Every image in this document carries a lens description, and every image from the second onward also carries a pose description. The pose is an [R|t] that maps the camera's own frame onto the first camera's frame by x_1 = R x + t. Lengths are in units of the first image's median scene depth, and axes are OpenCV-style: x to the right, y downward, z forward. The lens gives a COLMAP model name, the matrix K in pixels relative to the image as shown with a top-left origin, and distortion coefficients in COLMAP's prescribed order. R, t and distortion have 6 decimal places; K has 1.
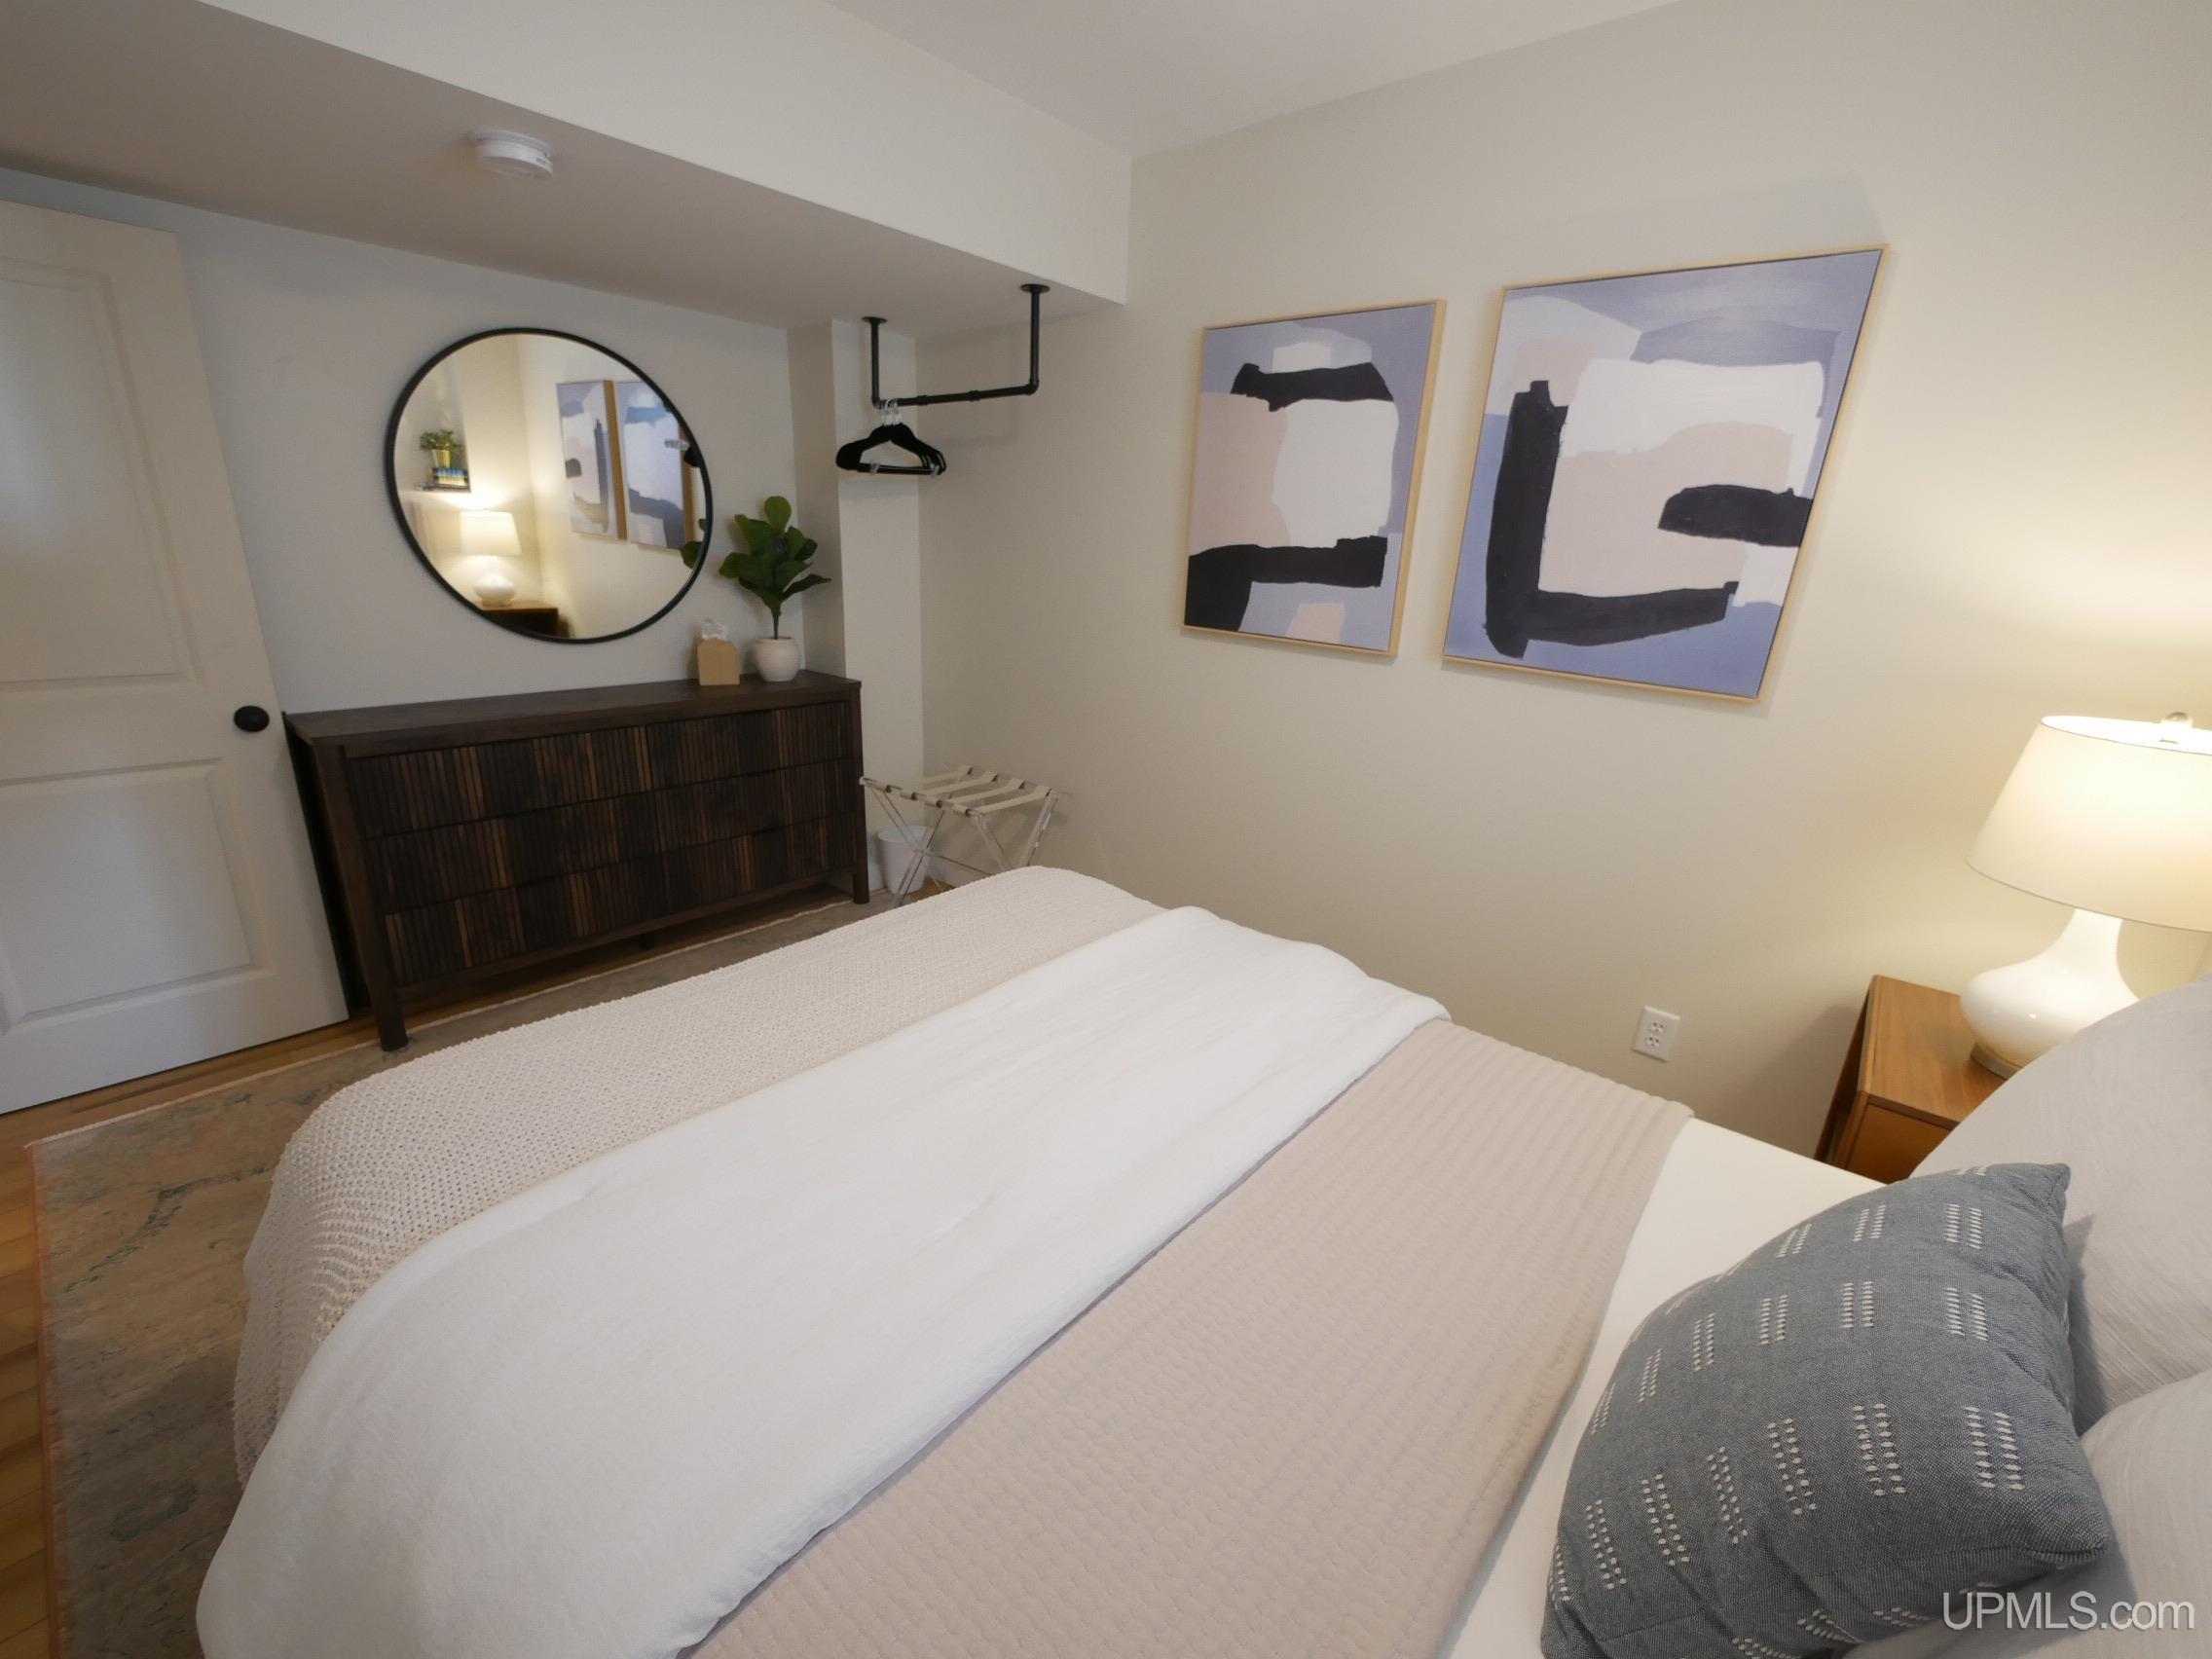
lens RADIAL K [[918.7, 0, 1101.3], [0, 918.7, 823.4], [0, 0, 1]] dist [-0.007169, 0.000814]
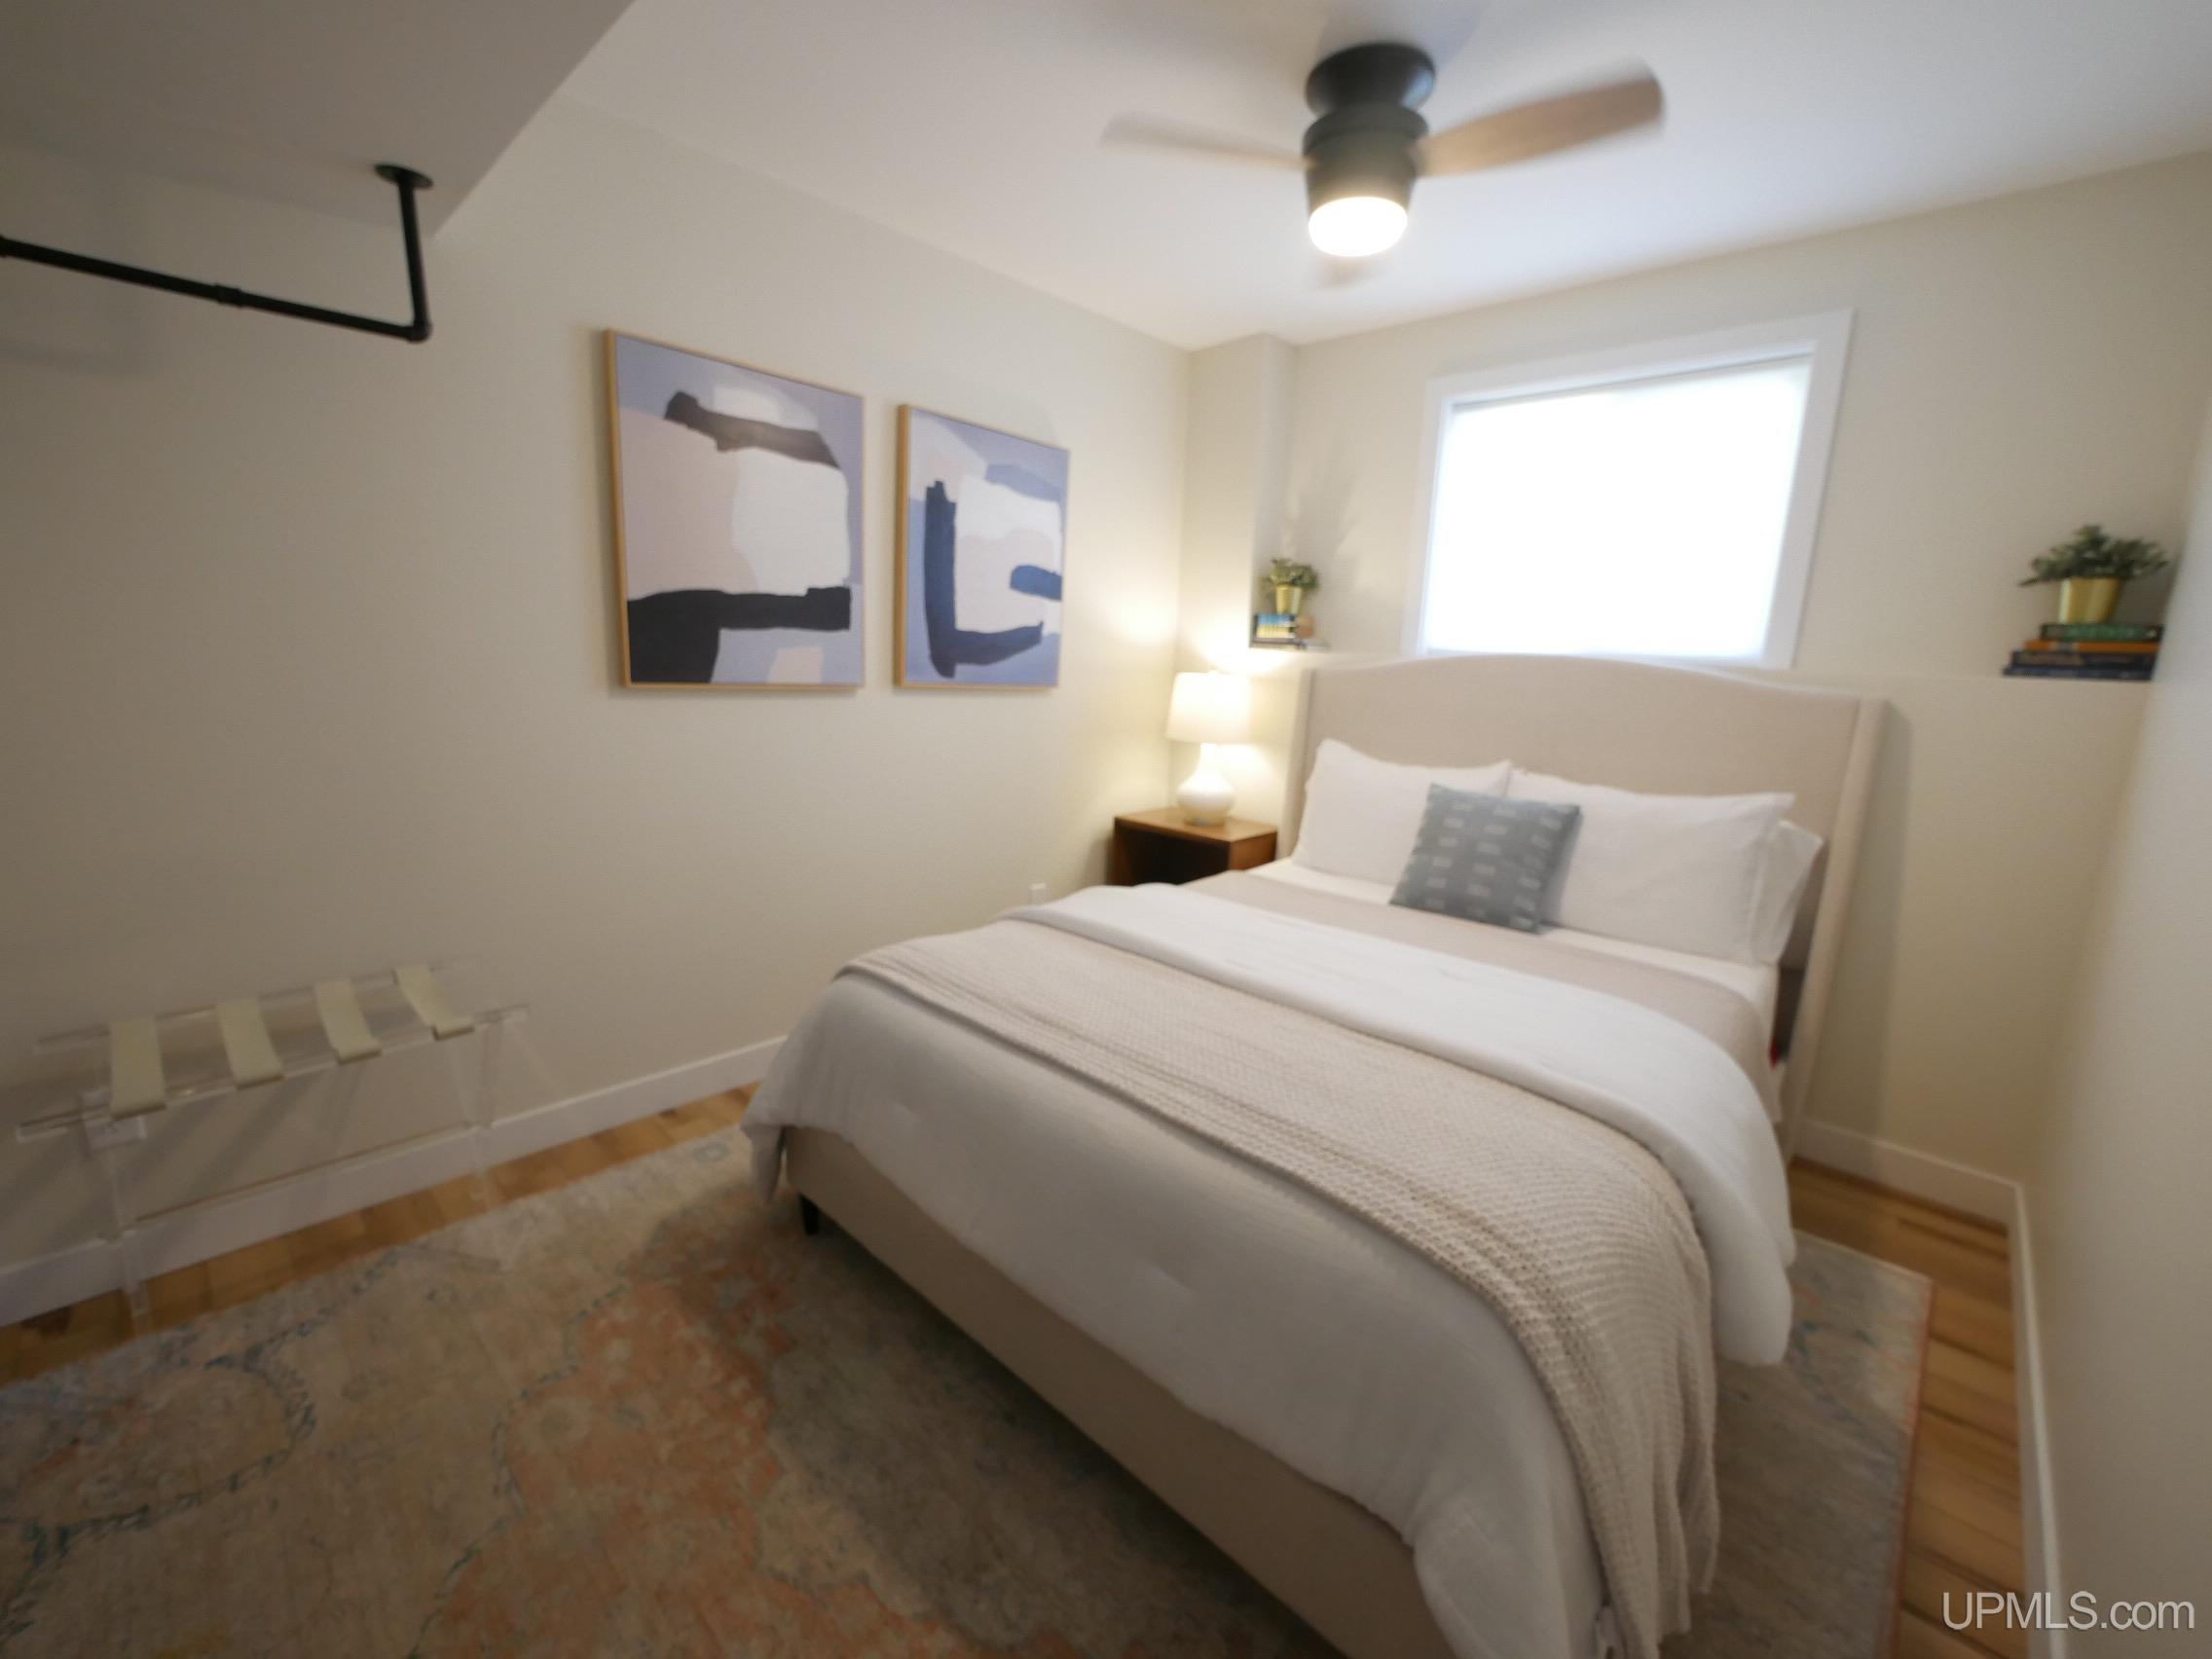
lens RADIAL K [[918.7, 0, 1101.3], [0, 918.7, 823.4], [0, 0, 1]] dist [-0.007169, 0.000814]
pose [[0.030693, -0.231175, 0.972428, -0.850686], [0.259502, 0.941369, 0.215601, -0.197257], [-0.965255, 0.245729, 0.088884, 0.658165]]
